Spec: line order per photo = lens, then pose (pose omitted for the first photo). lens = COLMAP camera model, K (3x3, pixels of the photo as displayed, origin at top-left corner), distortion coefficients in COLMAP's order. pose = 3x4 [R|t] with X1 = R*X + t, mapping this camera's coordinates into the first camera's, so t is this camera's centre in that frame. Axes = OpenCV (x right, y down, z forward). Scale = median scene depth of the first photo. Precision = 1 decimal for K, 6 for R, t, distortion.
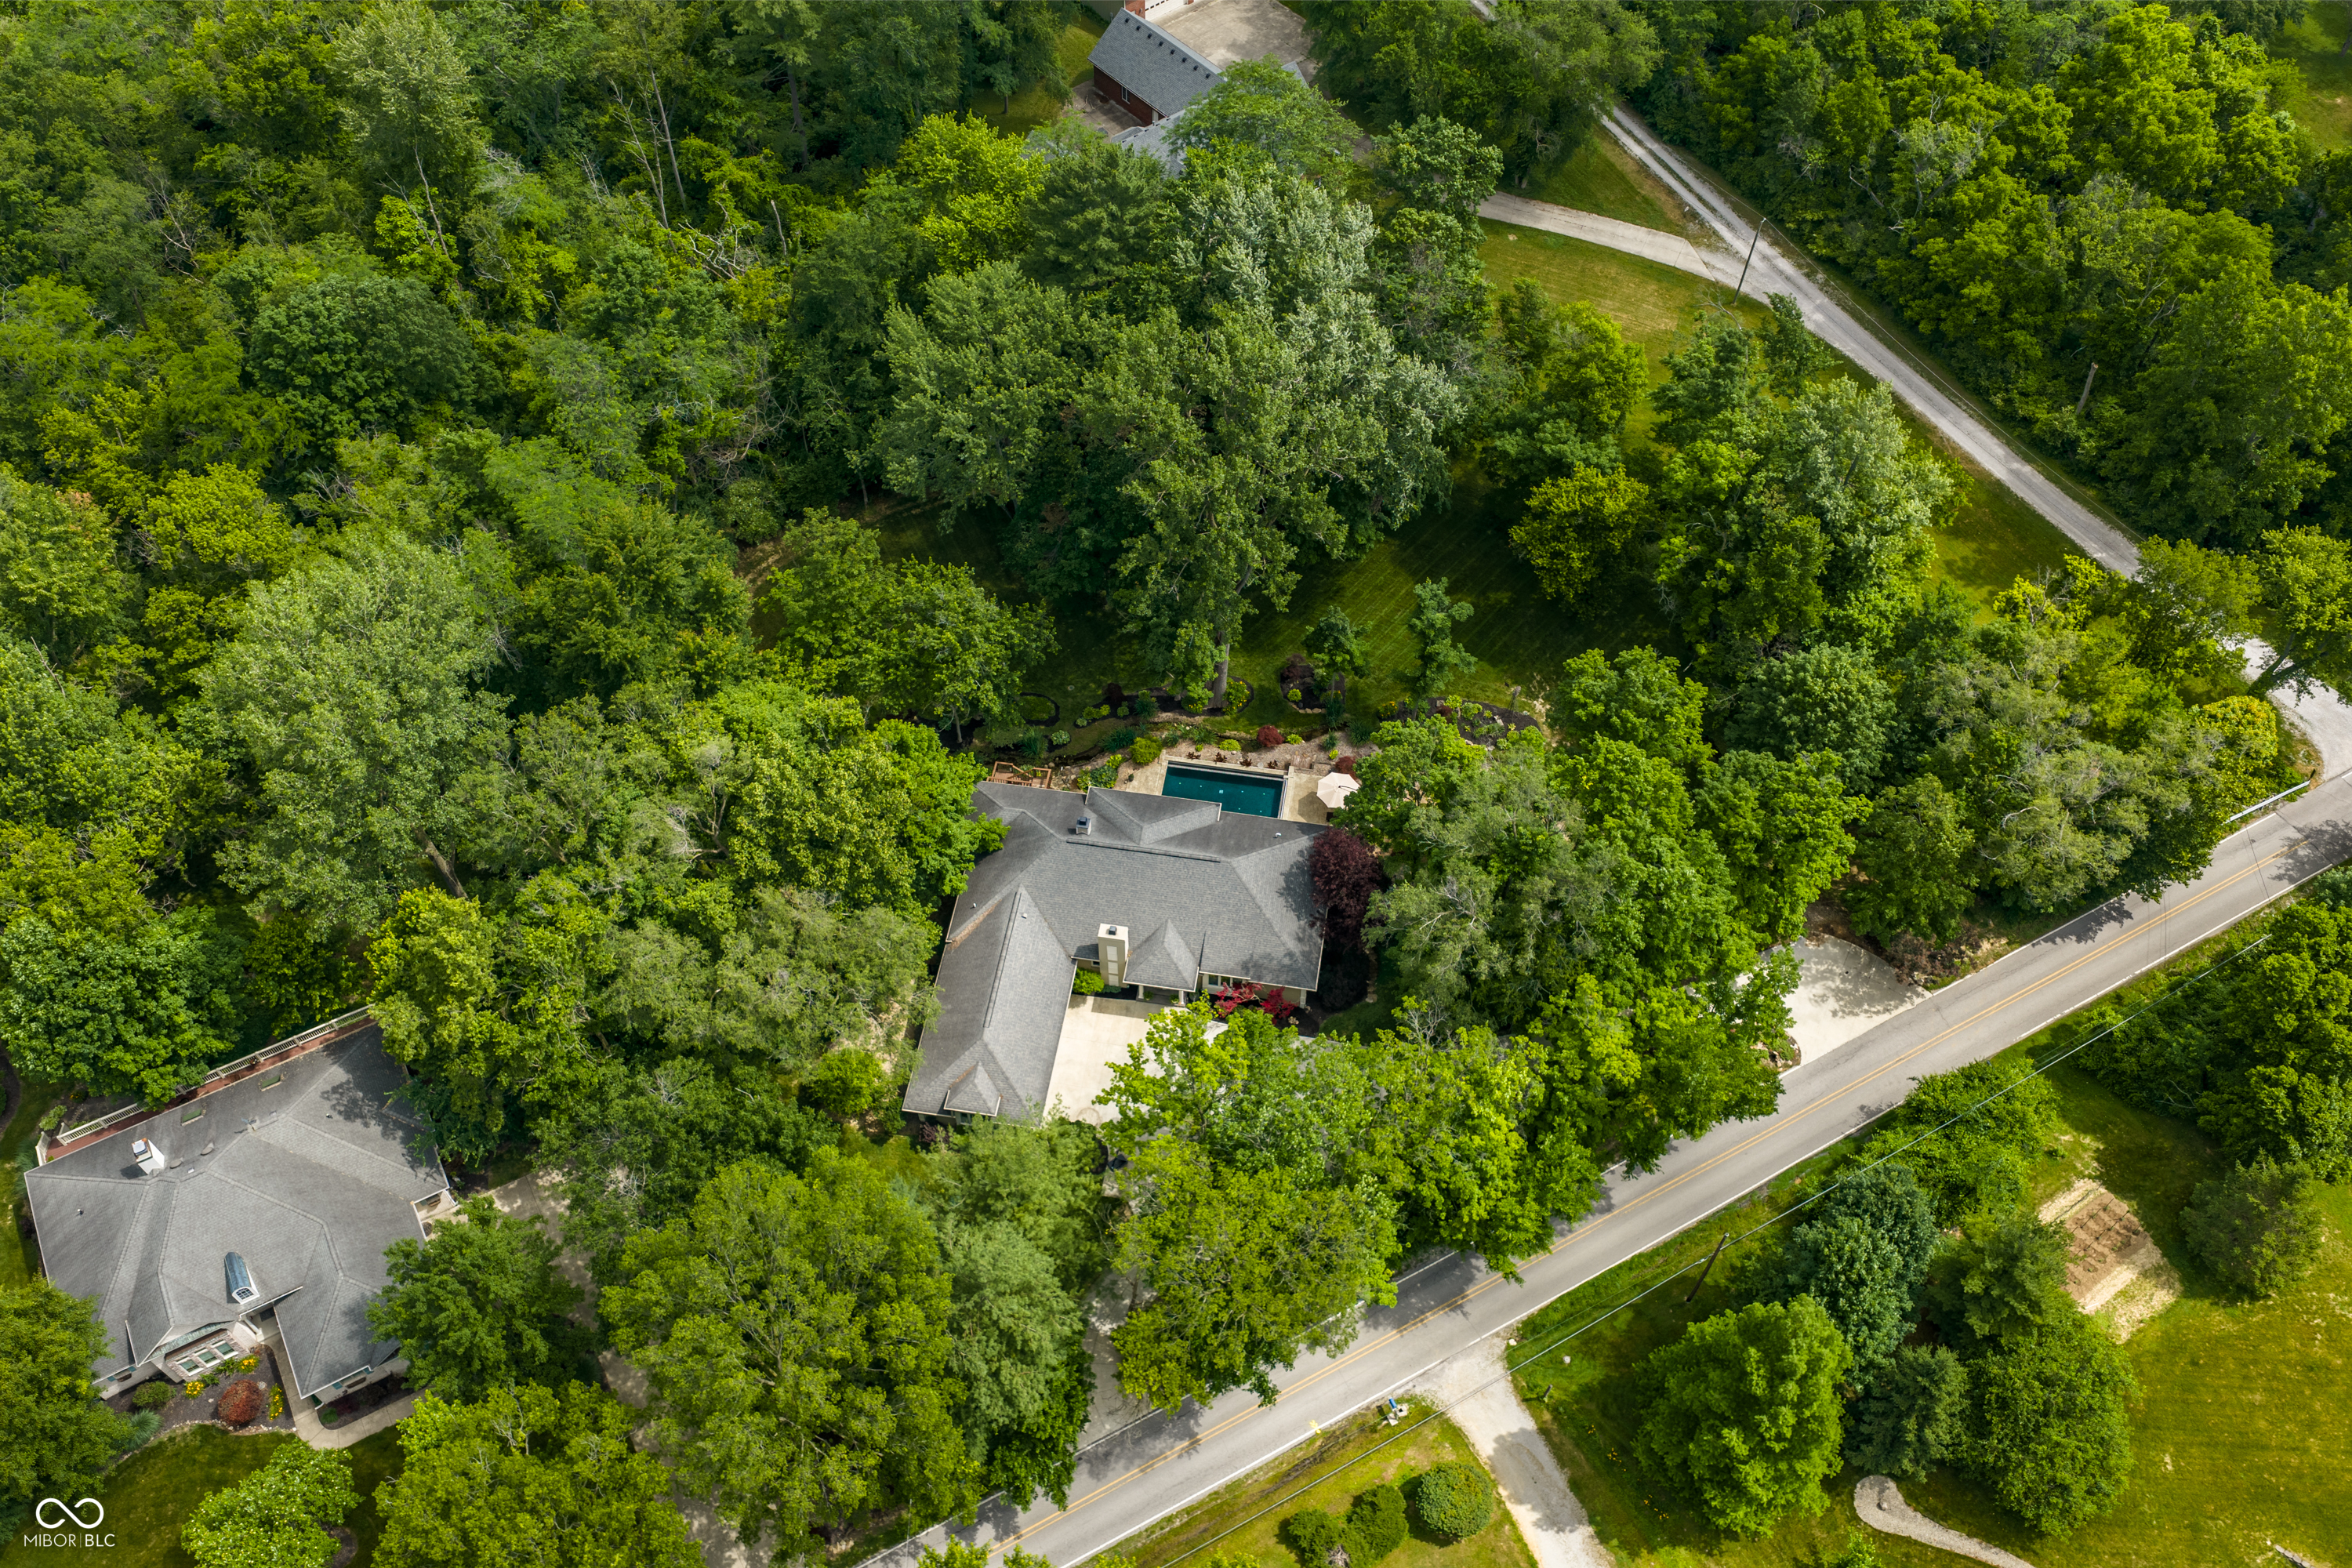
lens RADIAL K [[1943.4, 0, 1176.0], [0, 1943.4, 784.0], [0, 0, 1]] dist [0.003942, -0.001913]
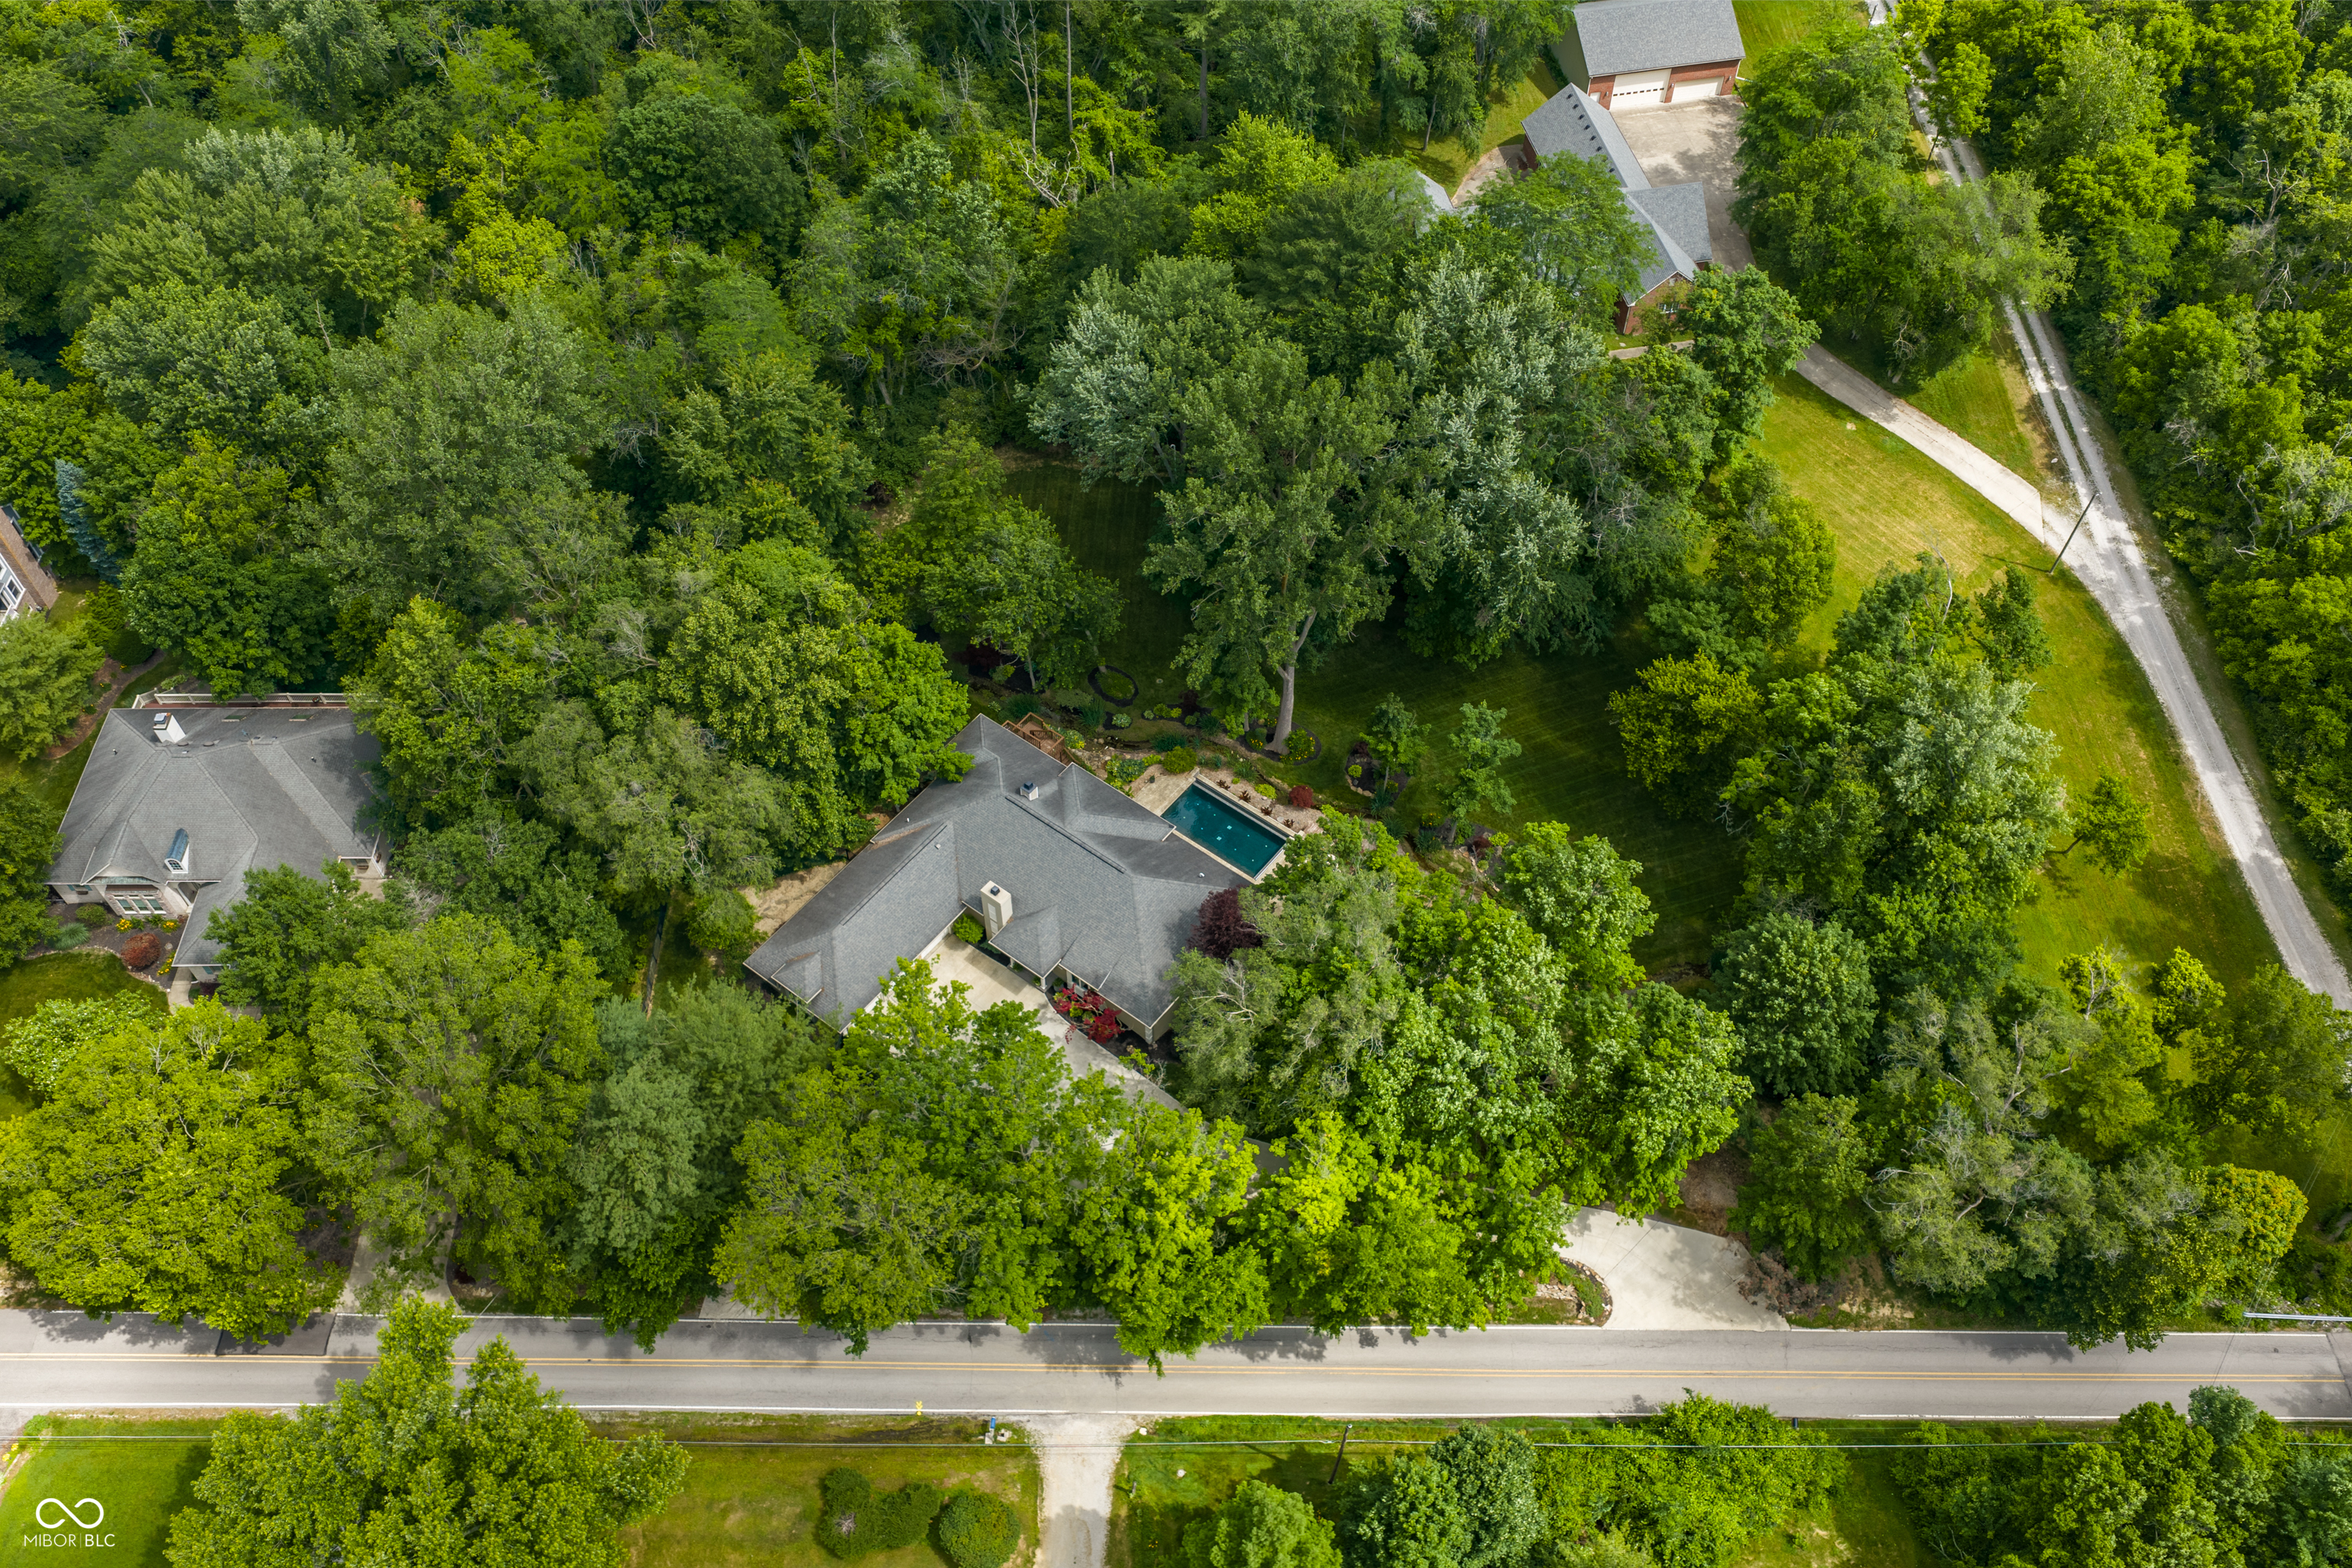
lens RADIAL K [[1943.4, 0, 1176.0], [0, 1943.4, 784.0], [0, 0, 1]] dist [0.003942, -0.001913]
pose [[0.877760, 0.380162, -0.291572, 0.319726], [-0.384525, 0.922037, 0.044595, -0.057386], [0.285793, 0.072973, 0.955509, 0.043755]]
